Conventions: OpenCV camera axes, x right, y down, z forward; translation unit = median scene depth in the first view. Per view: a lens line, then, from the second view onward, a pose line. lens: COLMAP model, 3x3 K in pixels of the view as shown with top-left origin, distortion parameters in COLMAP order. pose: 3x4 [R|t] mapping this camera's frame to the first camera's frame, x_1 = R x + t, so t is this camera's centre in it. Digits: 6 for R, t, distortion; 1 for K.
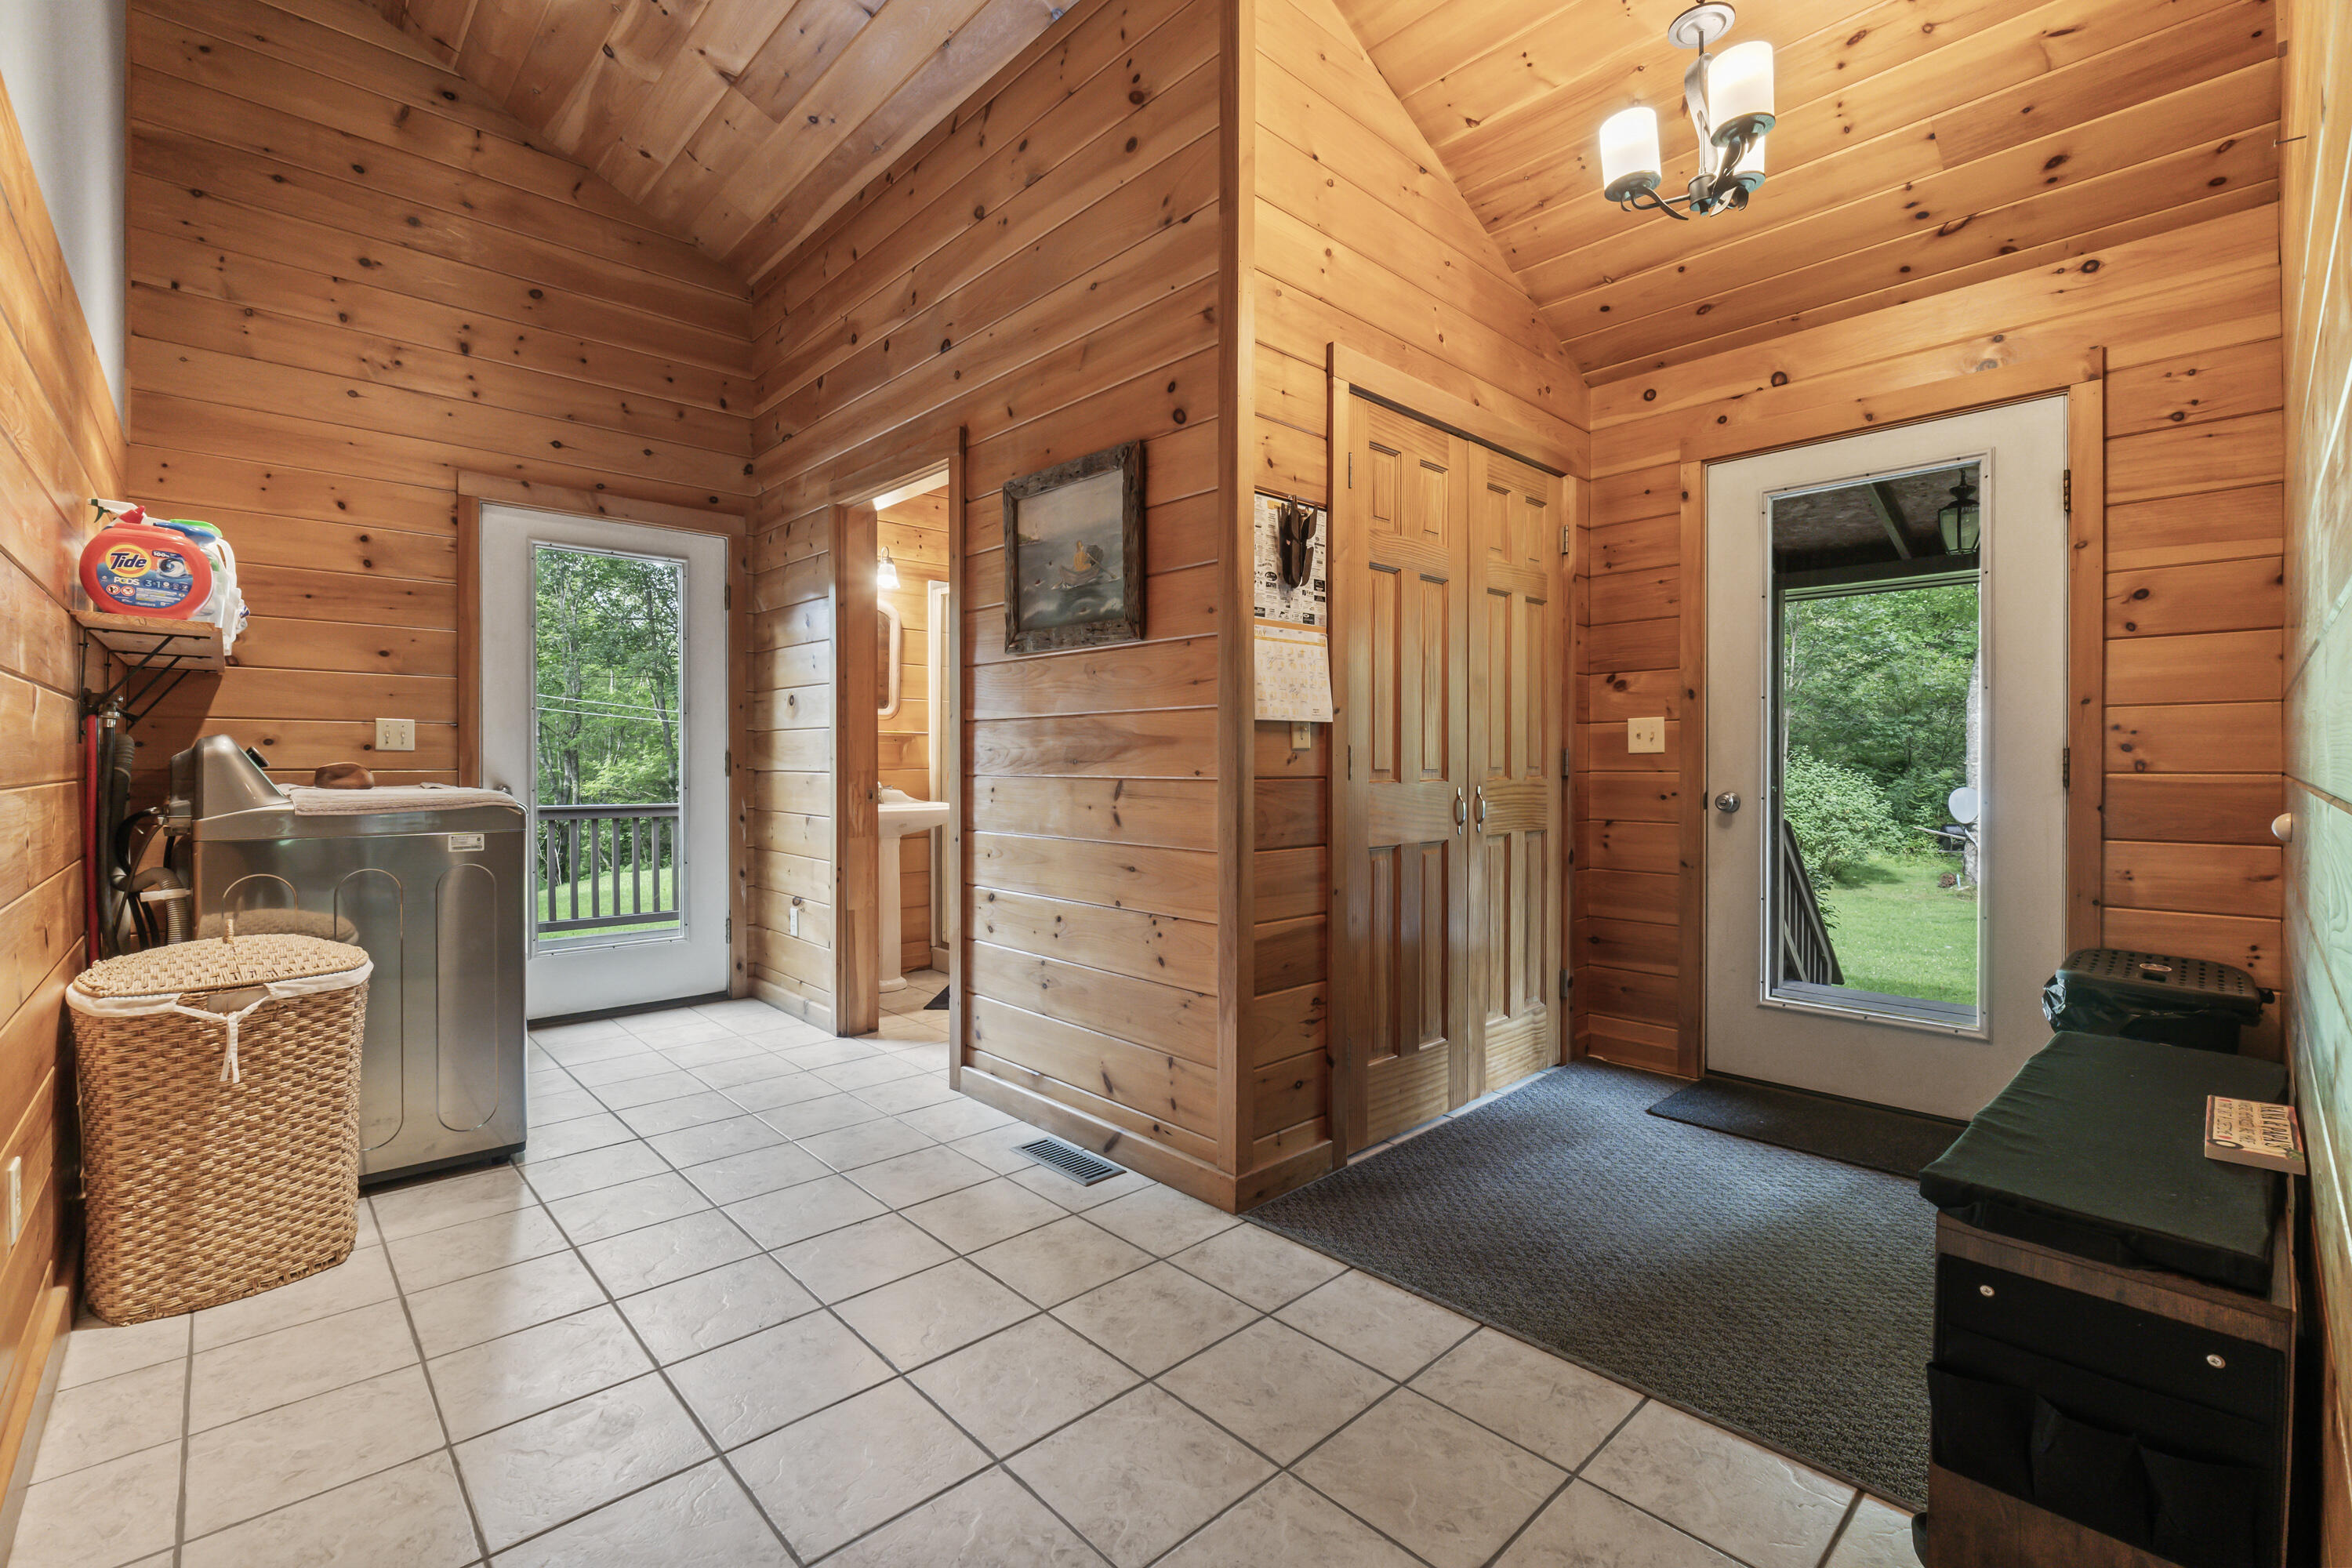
lens RADIAL K [[1002.7, 0, 1162.1], [0, 1002.7, 778.2], [0, 0, 1]] dist [-0.001017, 0.000310]
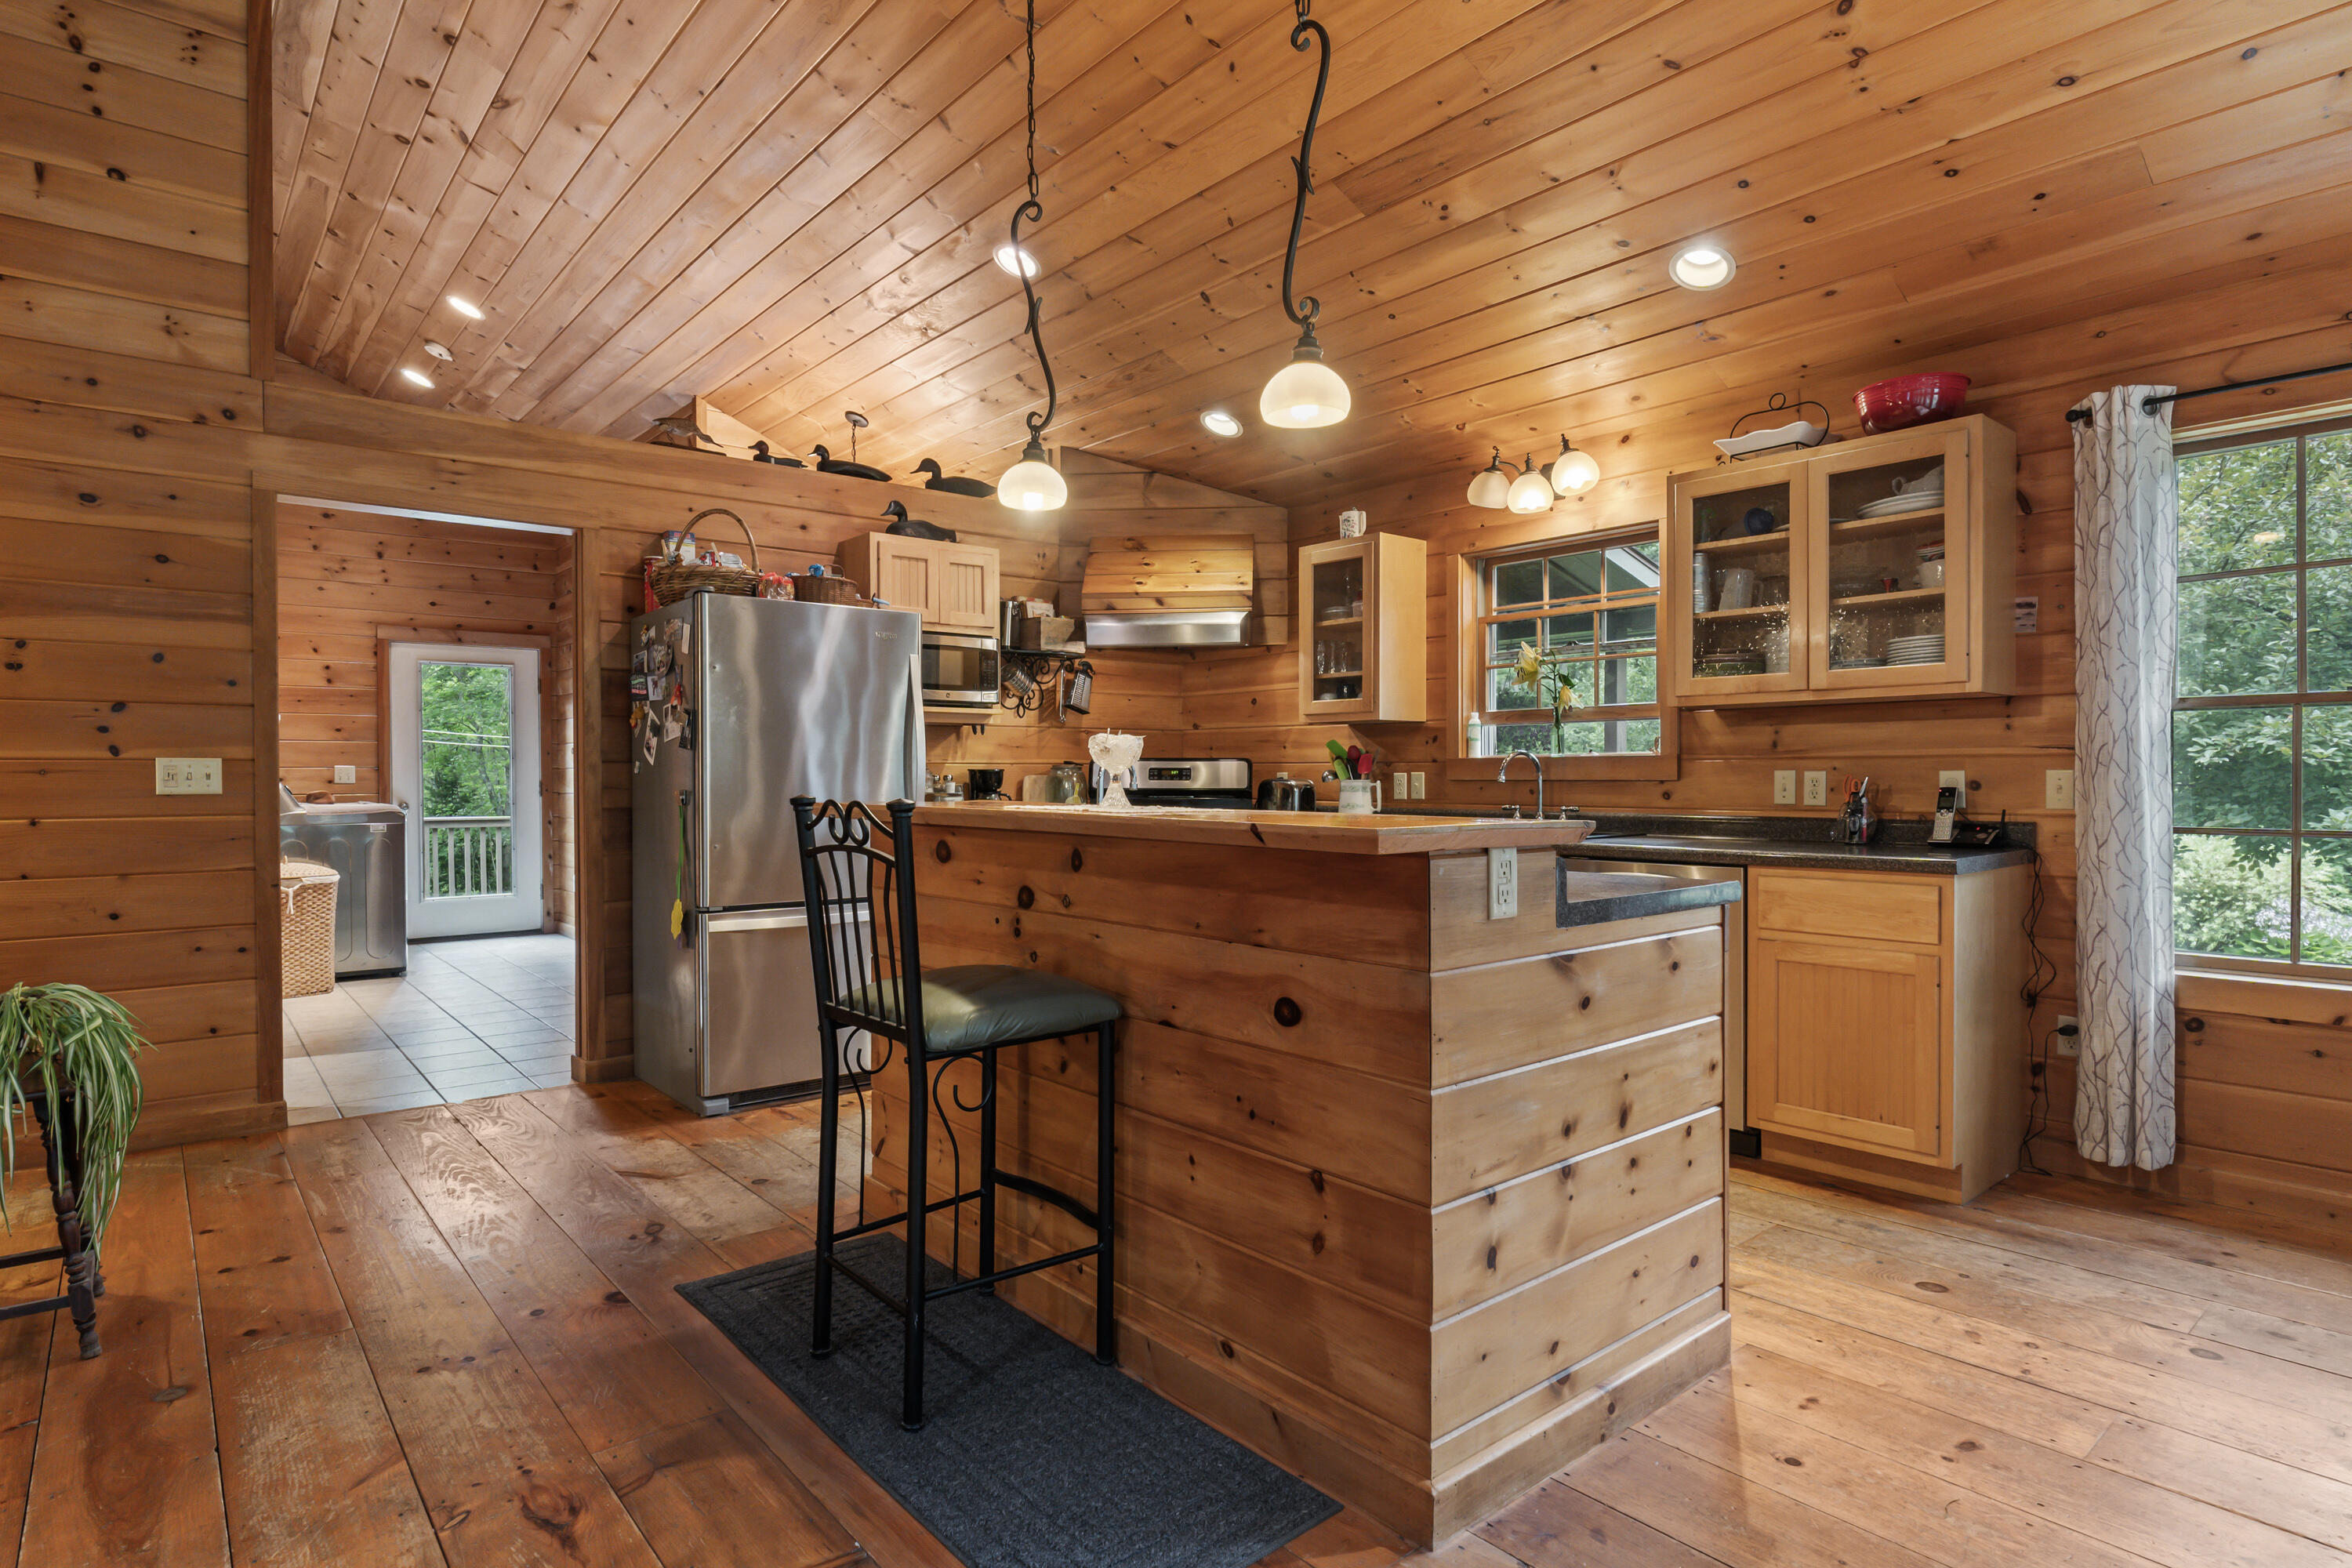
lens RADIAL K [[1235.6, 0, 1174.8], [0, 1235.6, 798.5], [0, 0, 1]] dist [0.004205, -0.000036]
pose [[0.998498, -0.003843, -0.054650, 0.830746], [0.004231, 0.999967, 0.006972, -0.009169], [0.054621, -0.007192, 0.998481, -1.119089]]
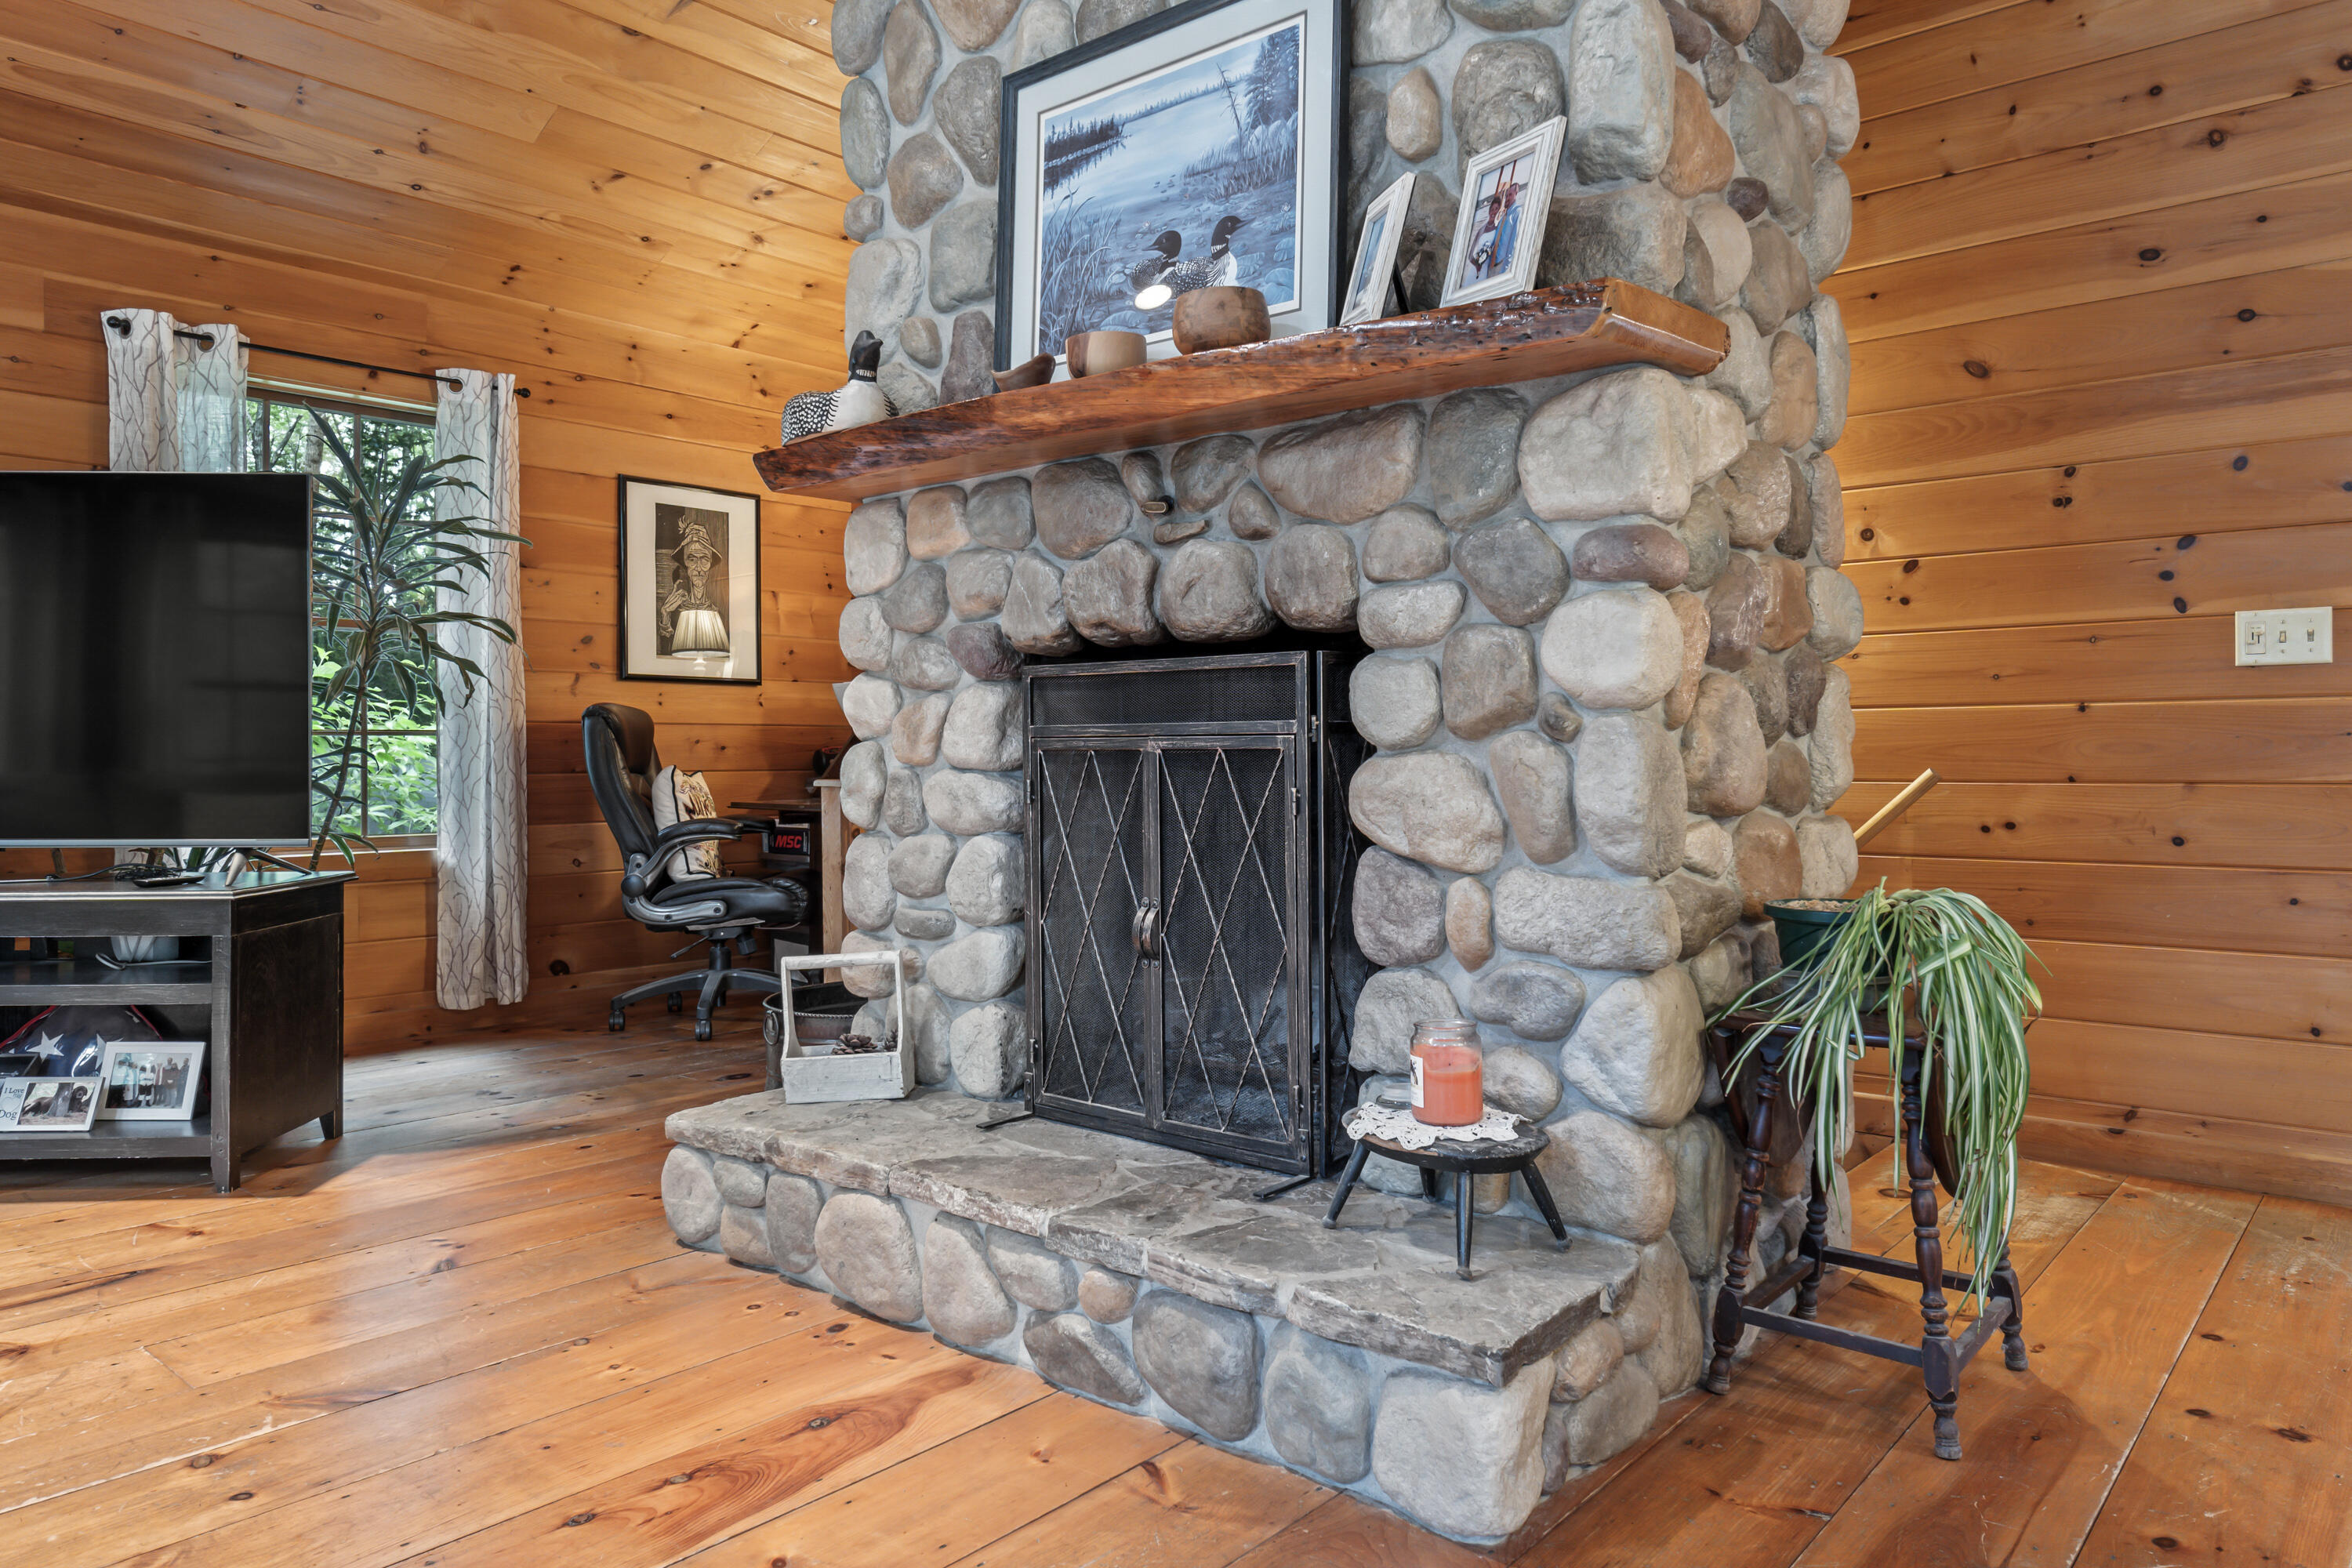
lens RADIAL K [[1532.0, 0, 1174.0], [0, 1532.0, 759.5], [0, 0, 1]] dist [-0.002616, -0.000133]
pose [[0.104888, -0.004857, -0.994472, 0.638174], [-0.002680, 0.999983, -0.005167, 0.094547], [0.994480, 0.003207, 0.104873, -0.593368]]
